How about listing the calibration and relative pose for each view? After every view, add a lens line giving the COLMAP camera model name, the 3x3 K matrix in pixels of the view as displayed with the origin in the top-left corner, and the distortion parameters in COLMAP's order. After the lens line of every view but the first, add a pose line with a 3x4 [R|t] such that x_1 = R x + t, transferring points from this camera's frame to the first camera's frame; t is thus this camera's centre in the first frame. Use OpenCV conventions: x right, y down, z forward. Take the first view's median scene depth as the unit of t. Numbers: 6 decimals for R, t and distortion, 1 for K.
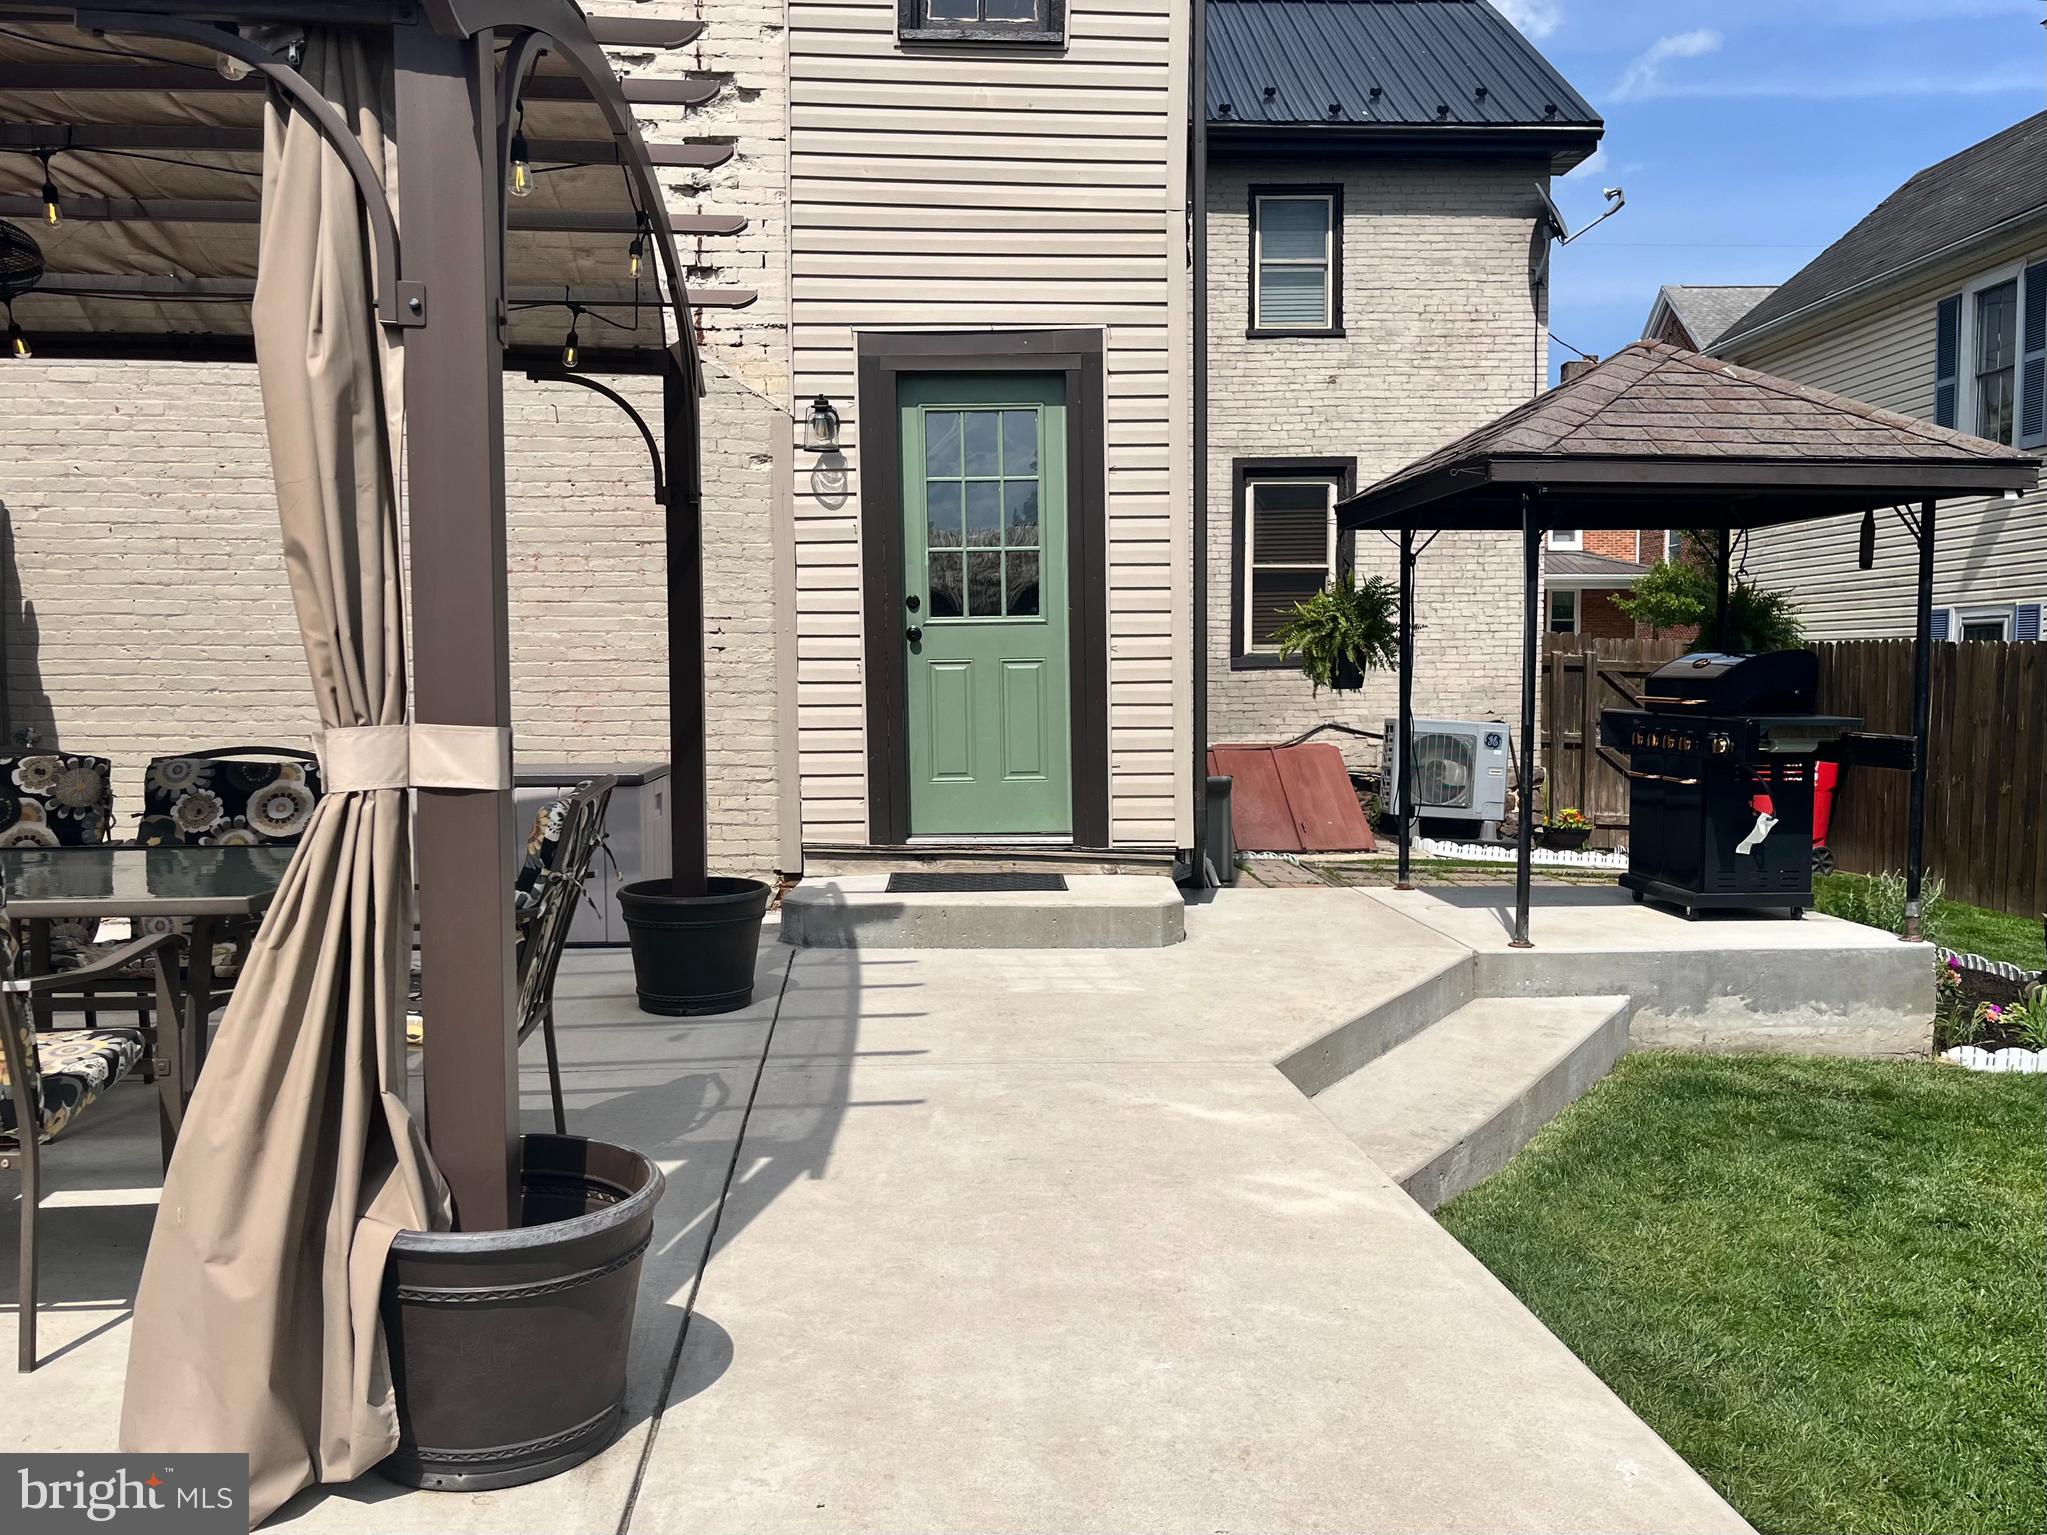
lens RADIAL K [[1561.4, 0, 1048.7], [0, 1561.4, 776.1], [0, 0, 1]] dist [0.061110, -0.080322]
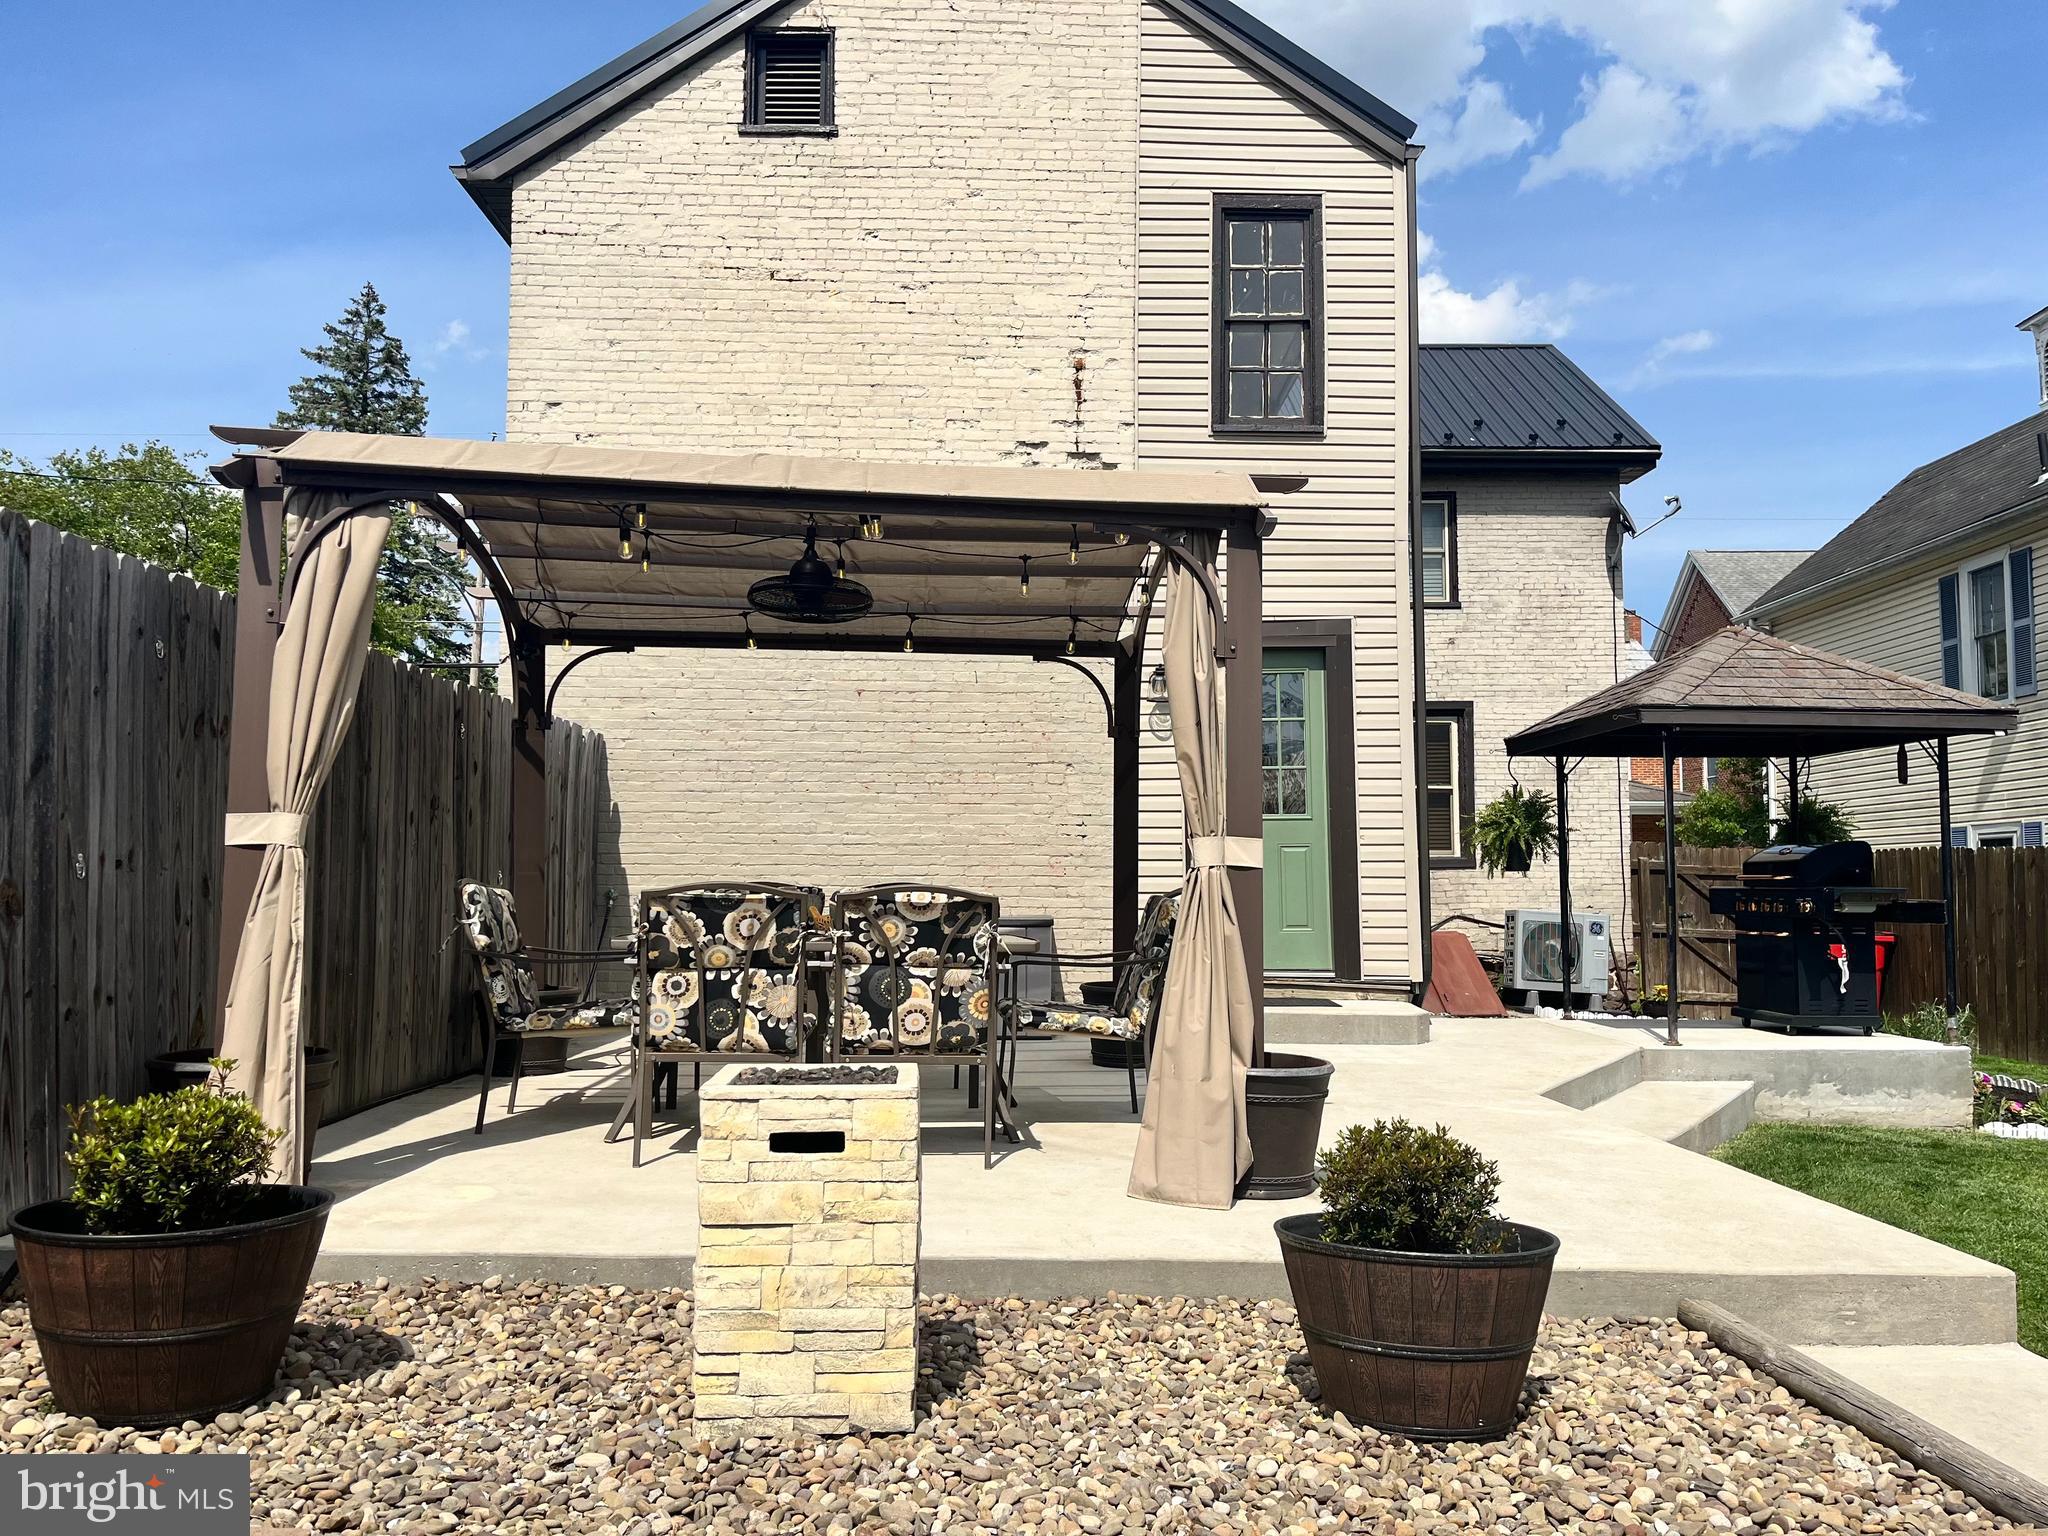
lens RADIAL K [[1498.6, 0, 1046.6], [0, 1498.6, 794.6], [0, 0, 1]] dist [0.063762, -0.086172]
pose [[0.999500, 0.003745, -0.031397, -0.199890], [-0.007911, 0.990998, -0.133641, 0.063086], [0.030614, 0.133822, 0.990532, -0.358706]]
